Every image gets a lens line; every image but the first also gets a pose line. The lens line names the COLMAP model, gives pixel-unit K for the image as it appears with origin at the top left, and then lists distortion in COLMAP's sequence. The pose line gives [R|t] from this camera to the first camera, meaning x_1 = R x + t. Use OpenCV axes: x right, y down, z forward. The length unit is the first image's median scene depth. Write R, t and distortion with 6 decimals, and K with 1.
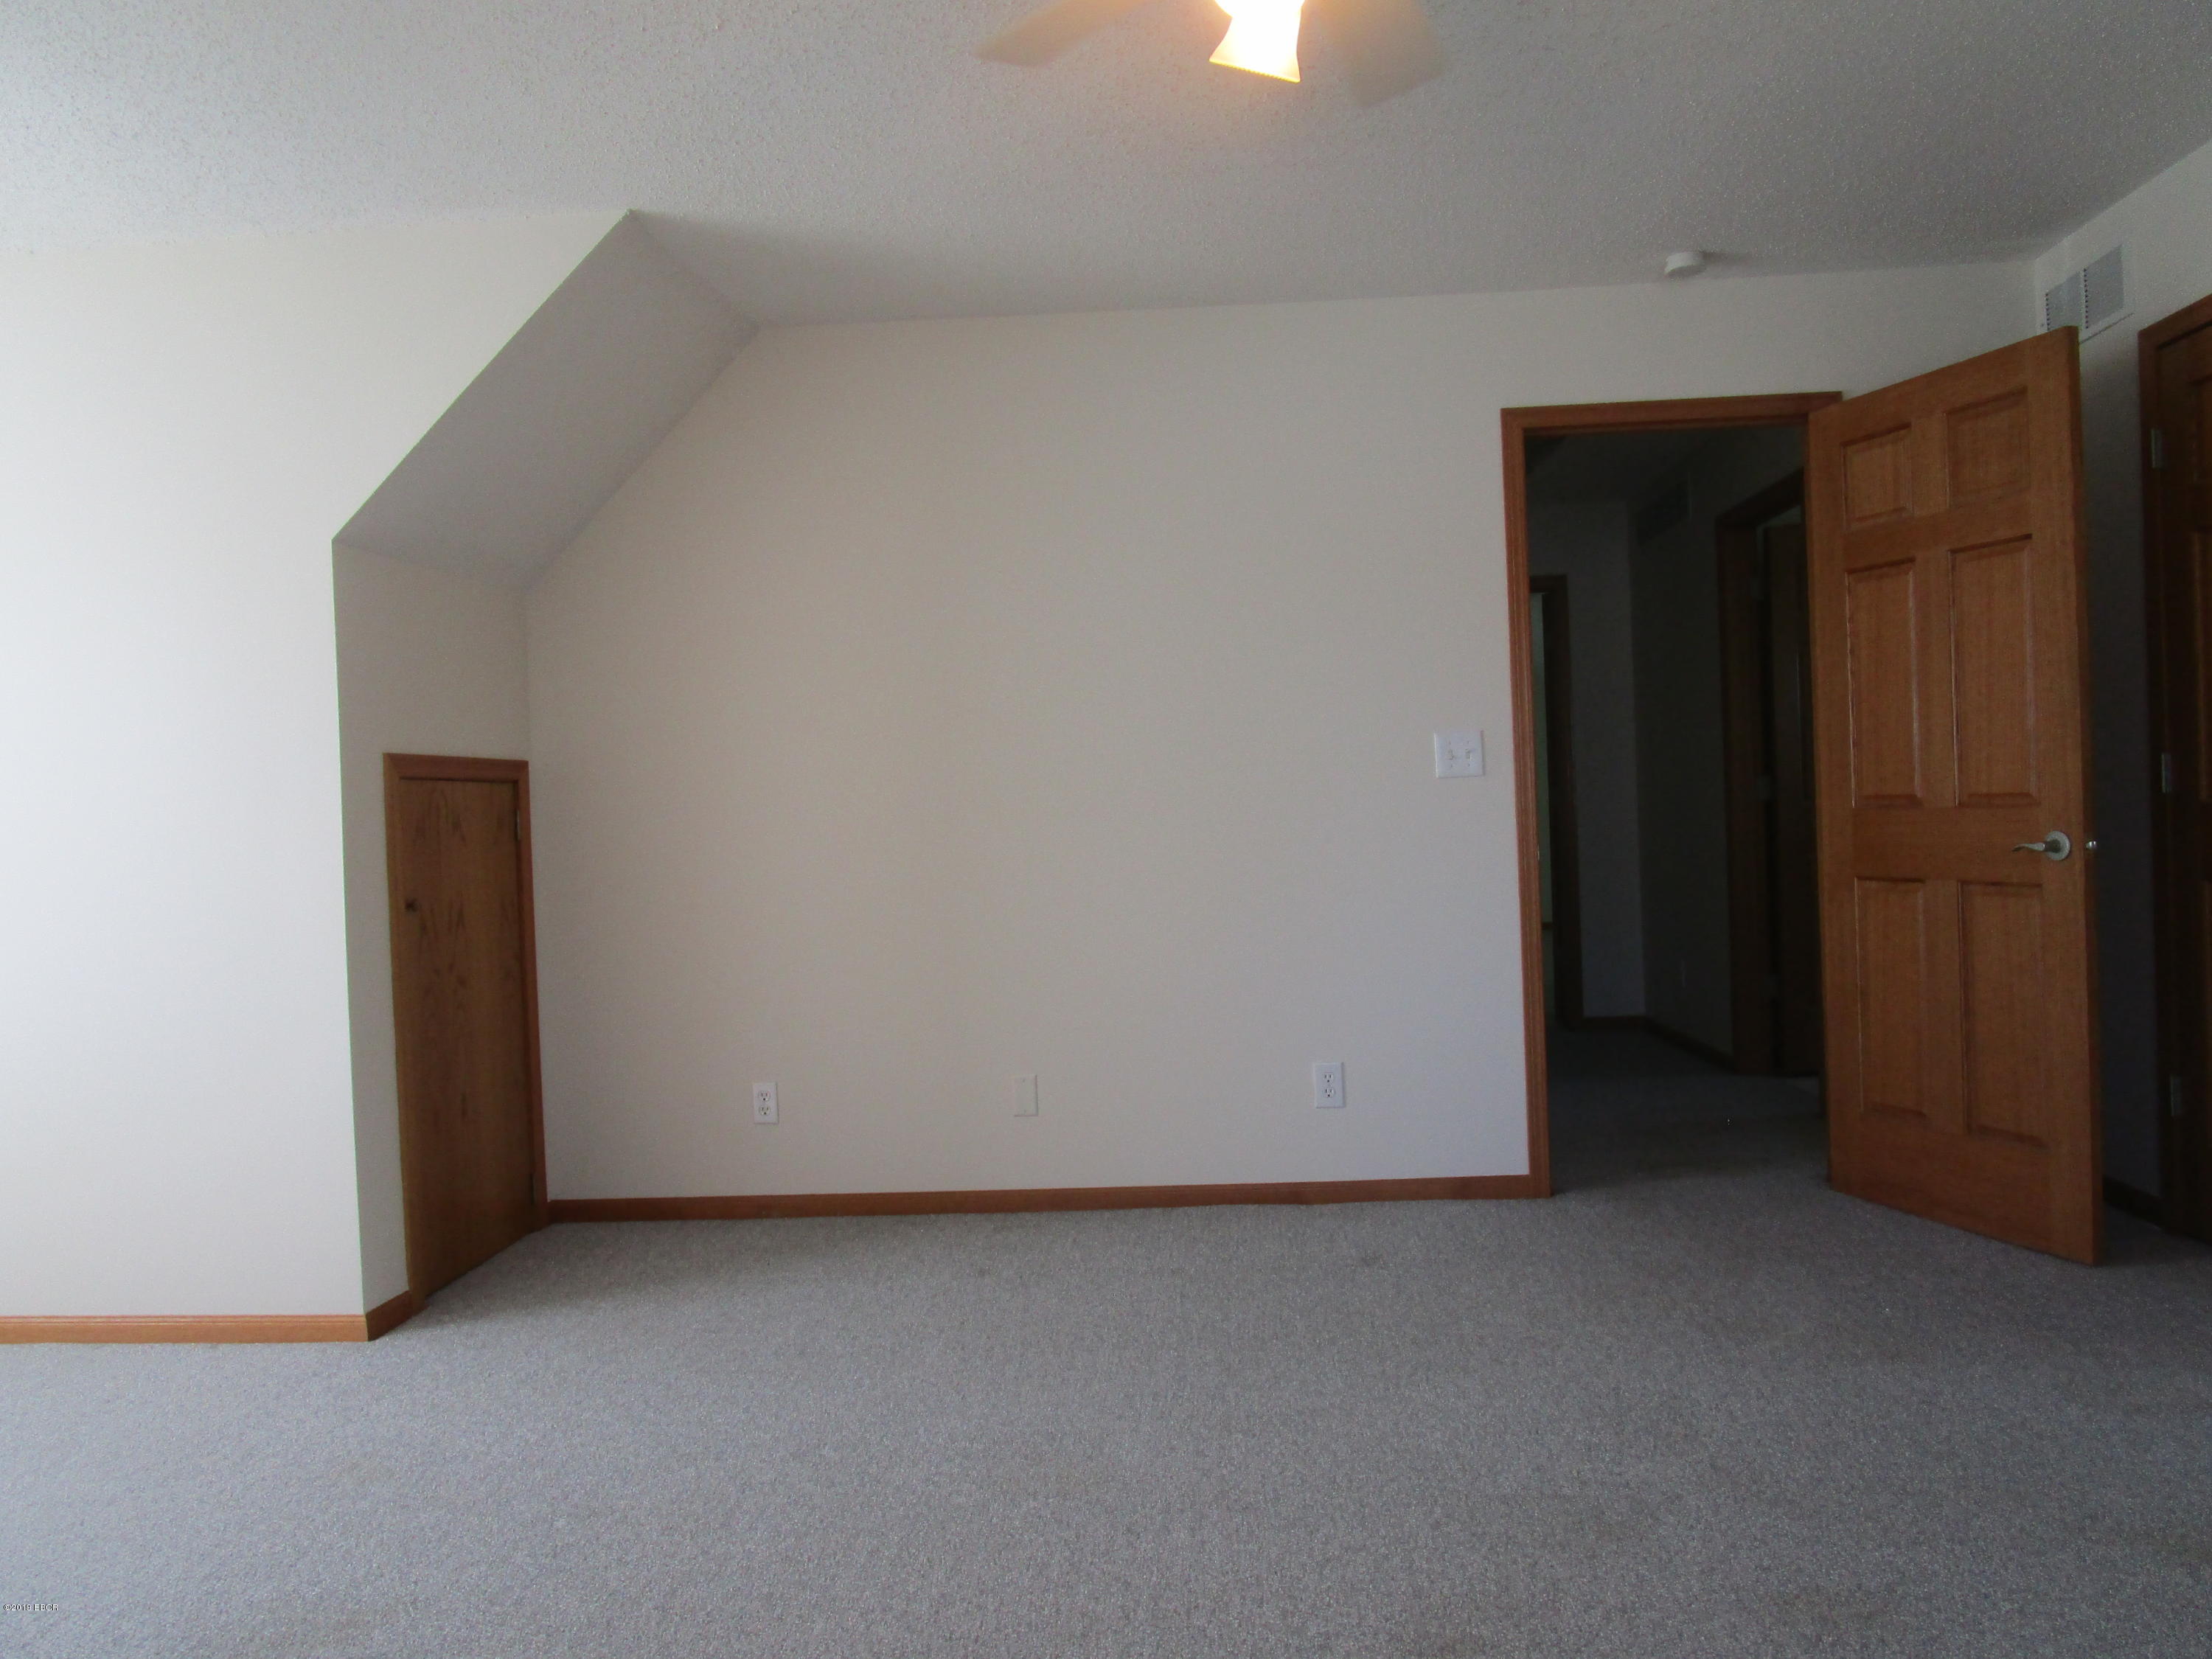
lens RADIAL K [[1575.9, 0, 1096.3], [0, 1575.9, 826.6], [0, 0, 1]] dist [-0.028209, 0.003823]
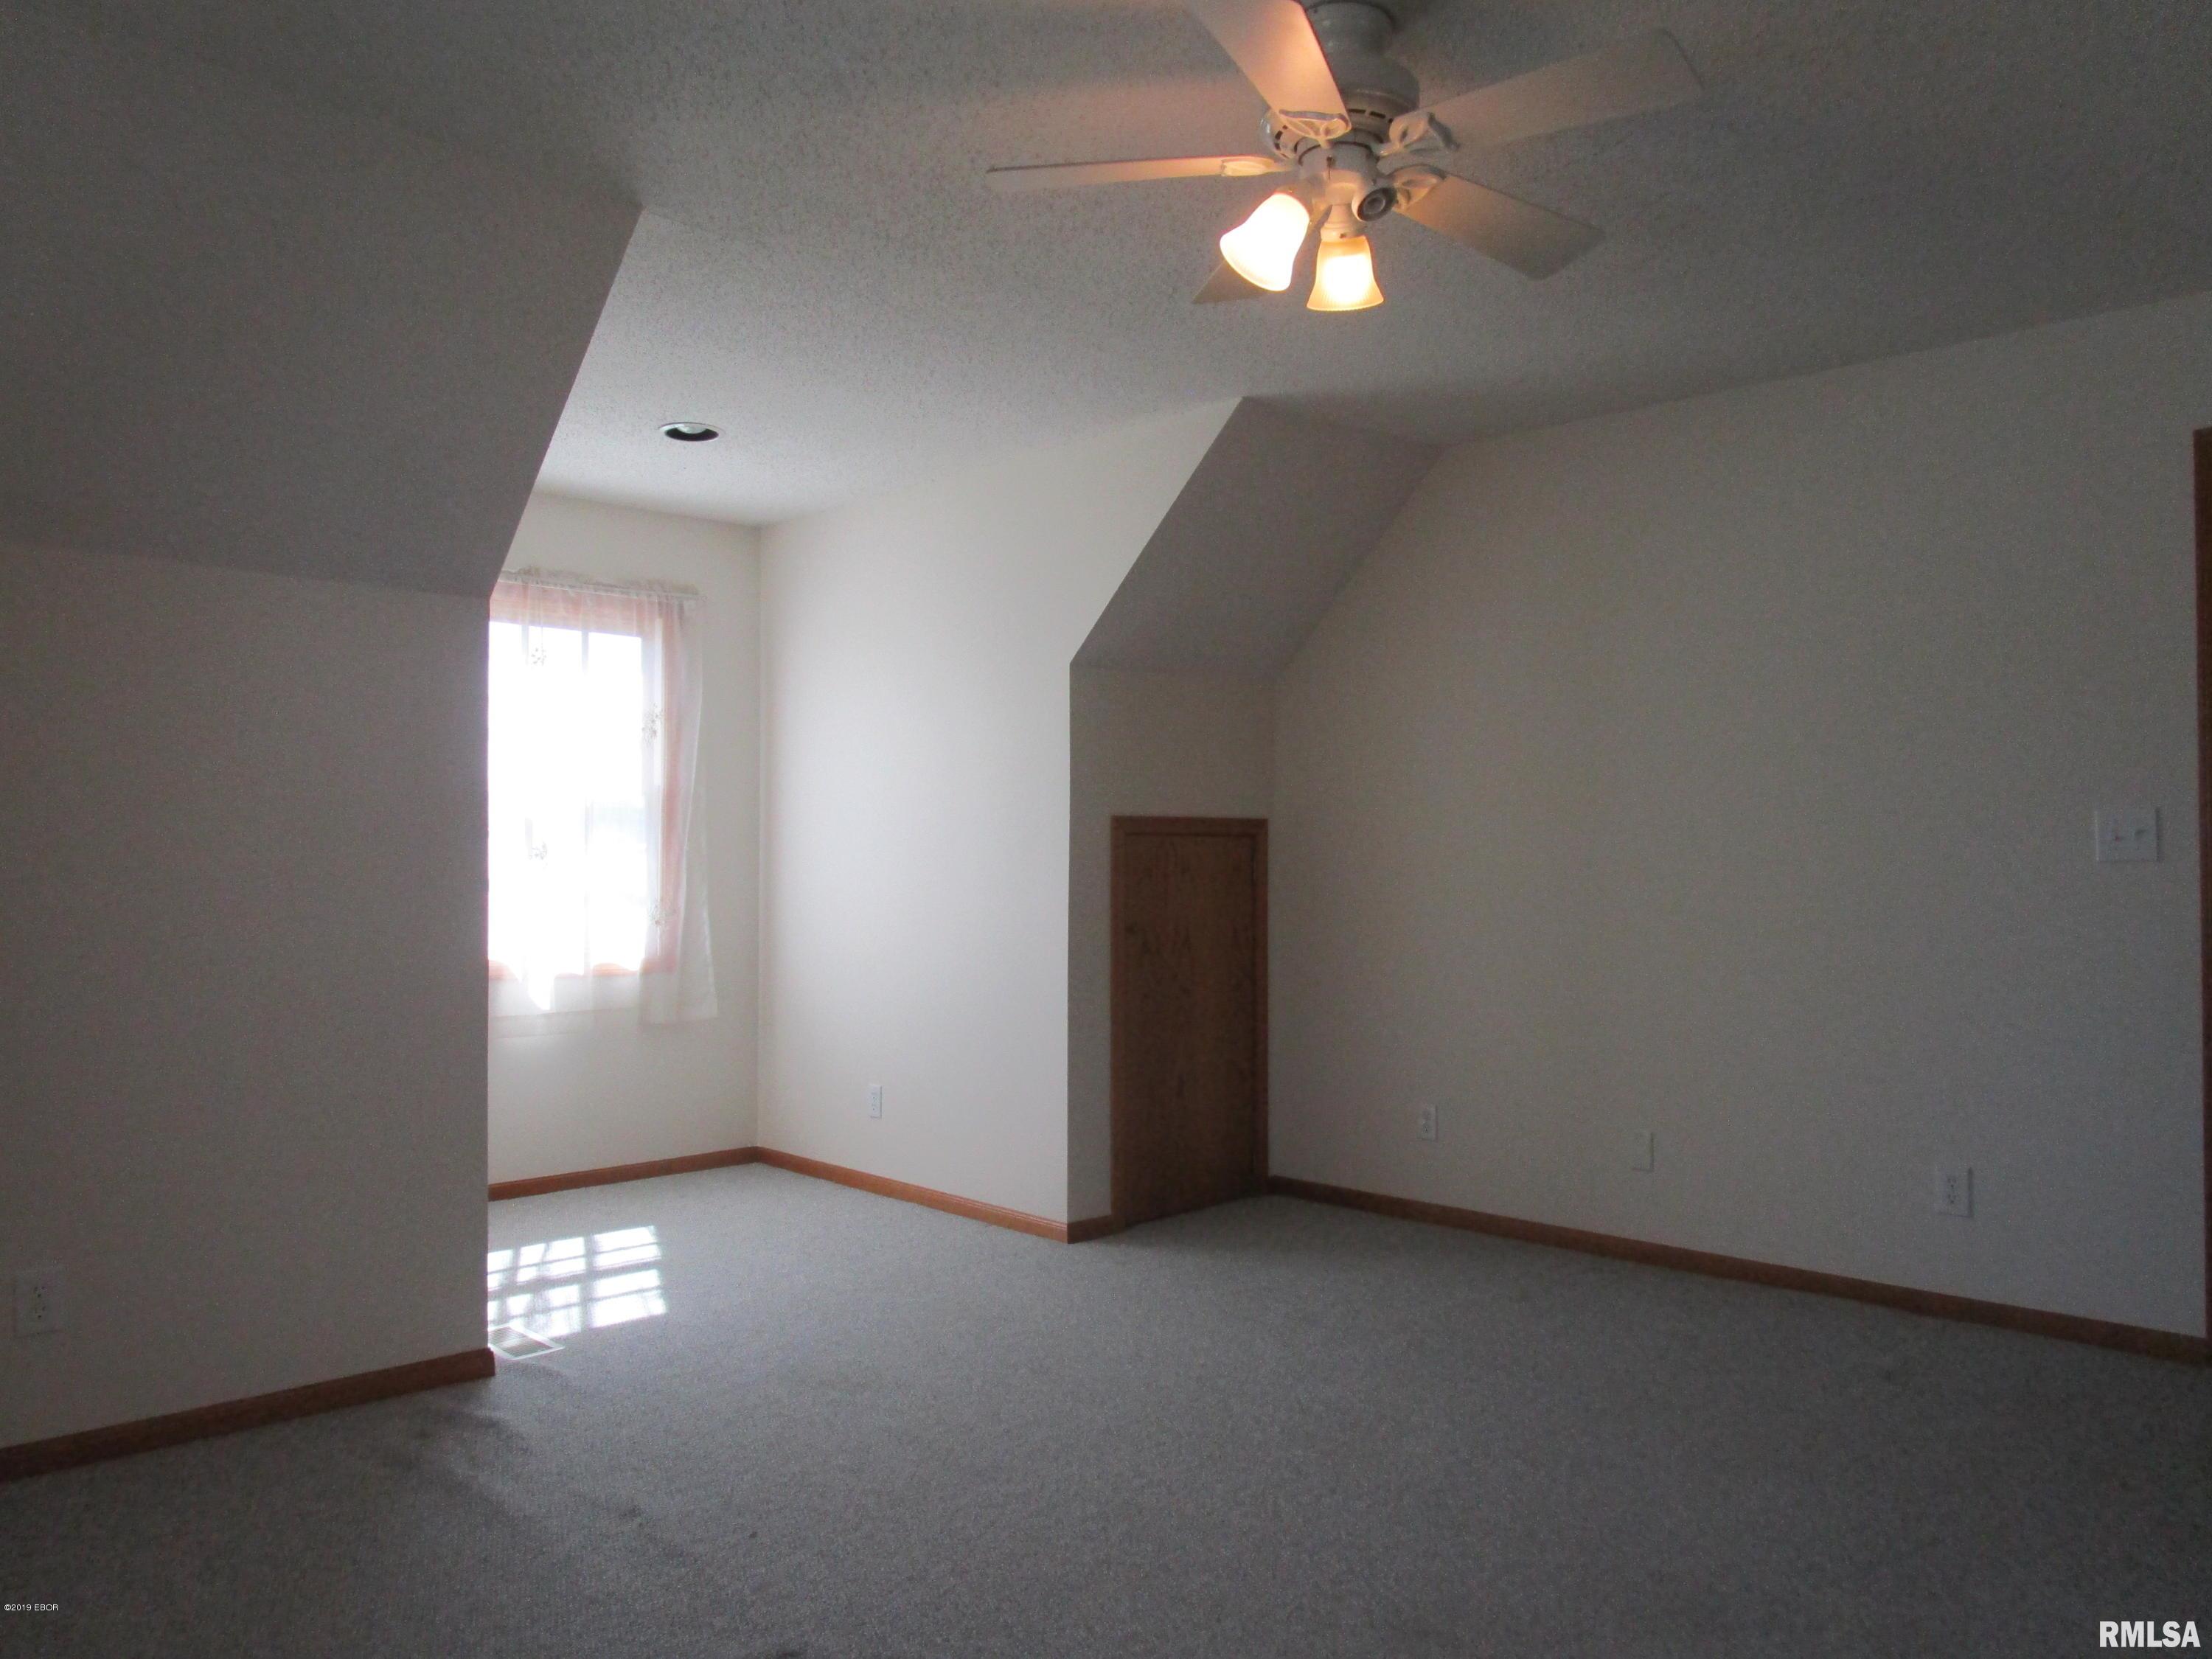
lens RADIAL K [[1575.9, 0, 1096.3], [0, 1575.9, 826.6], [0, 0, 1]] dist [-0.028209, 0.003823]
pose [[0.741117, 0.023677, -0.670959, 0.400827], [-0.034647, 0.999395, -0.003003, -0.029460], [0.670482, 0.025472, 0.741489, -0.017590]]
